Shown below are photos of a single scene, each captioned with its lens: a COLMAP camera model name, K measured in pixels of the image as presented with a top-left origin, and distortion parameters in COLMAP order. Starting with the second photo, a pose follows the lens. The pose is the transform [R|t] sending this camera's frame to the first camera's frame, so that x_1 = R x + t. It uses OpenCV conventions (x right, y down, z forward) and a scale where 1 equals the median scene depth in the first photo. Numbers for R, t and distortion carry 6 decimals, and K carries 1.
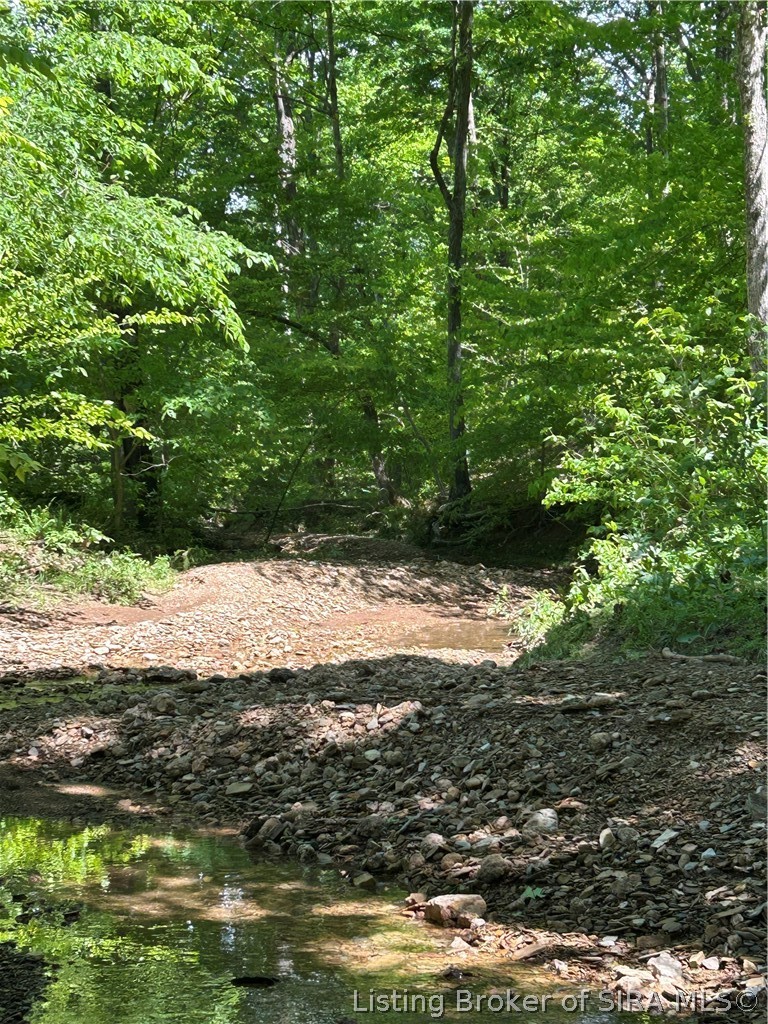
lens RADIAL K [[1938.6, 0, 383.9], [0, 1938.6, 512.9], [0, 0, 1]] dist [0.004570, 0.000000]
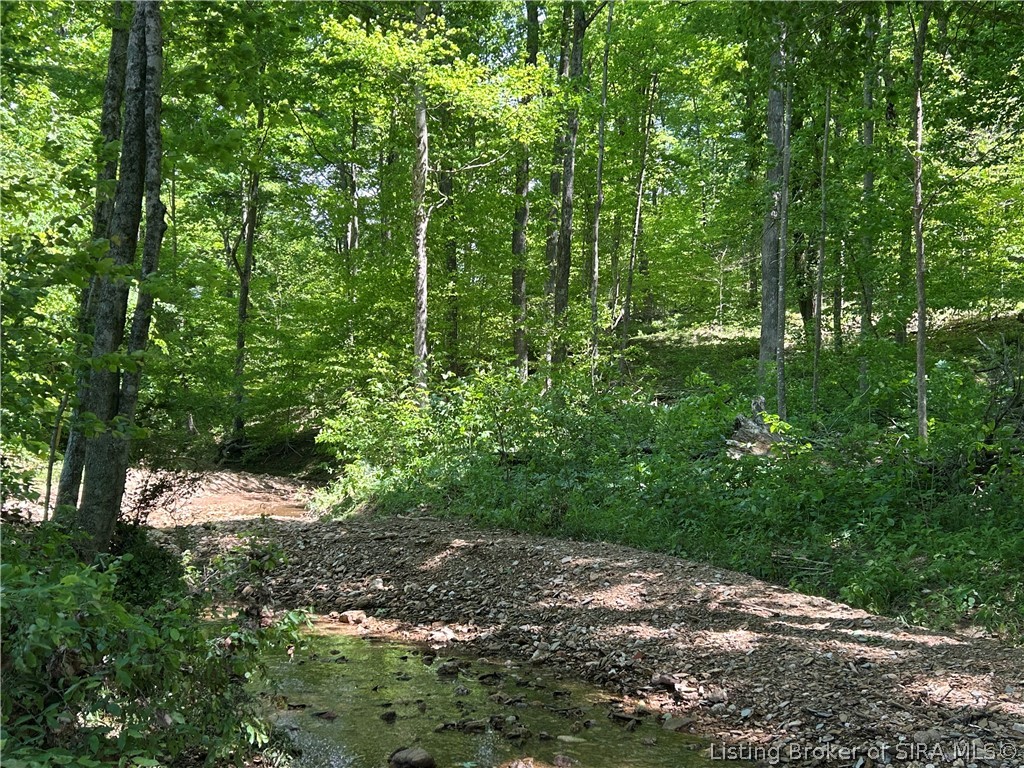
lens RADIAL K [[1073.1, 0, 511.8], [0, 1073.1, 383.9], [0, 0, 1]] dist [-0.003108, 0.000000]
pose [[0.951559, 0.044590, 0.304217, -0.154495], [-0.026774, 0.997687, -0.062485, -0.007203], [-0.306299, 0.051313, 0.950551, -0.283382]]
